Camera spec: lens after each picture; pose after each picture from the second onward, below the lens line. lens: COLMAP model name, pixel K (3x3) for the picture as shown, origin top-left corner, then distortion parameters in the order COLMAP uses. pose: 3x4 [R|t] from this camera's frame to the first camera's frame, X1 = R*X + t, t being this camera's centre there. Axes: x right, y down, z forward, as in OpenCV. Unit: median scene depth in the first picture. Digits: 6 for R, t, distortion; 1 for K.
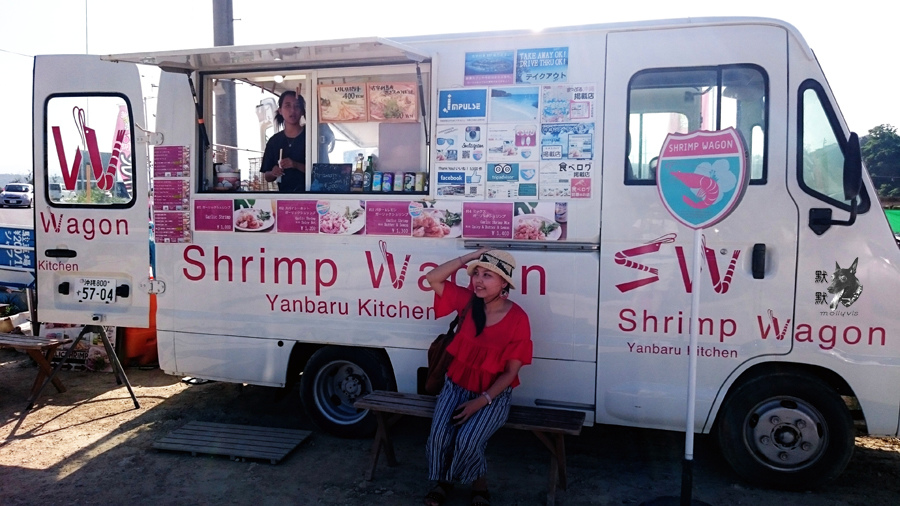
lens RADIAL K [[676.2, 0, 450.0], [0, 676.2, 253.0], [0, 0, 1]] dist [0.005139, 0.006573]
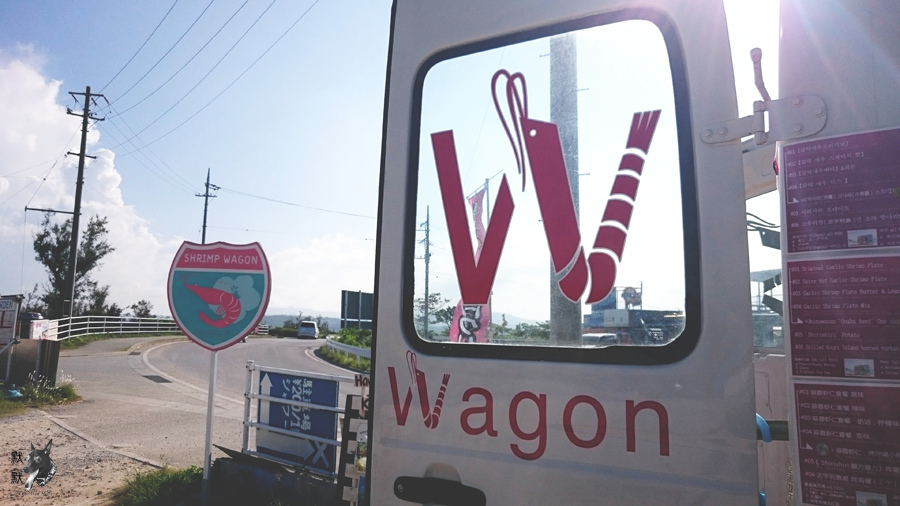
lens RADIAL K [[676.2, 0, 450.0], [0, 676.2, 253.0], [0, 0, 1]] dist [0.005139, 0.006573]
pose [[0.944740, -0.030763, -0.326374, -0.457714], [-0.037071, 0.979176, -0.199602, -0.049318], [0.325718, 0.200671, 0.923926, 0.672165]]
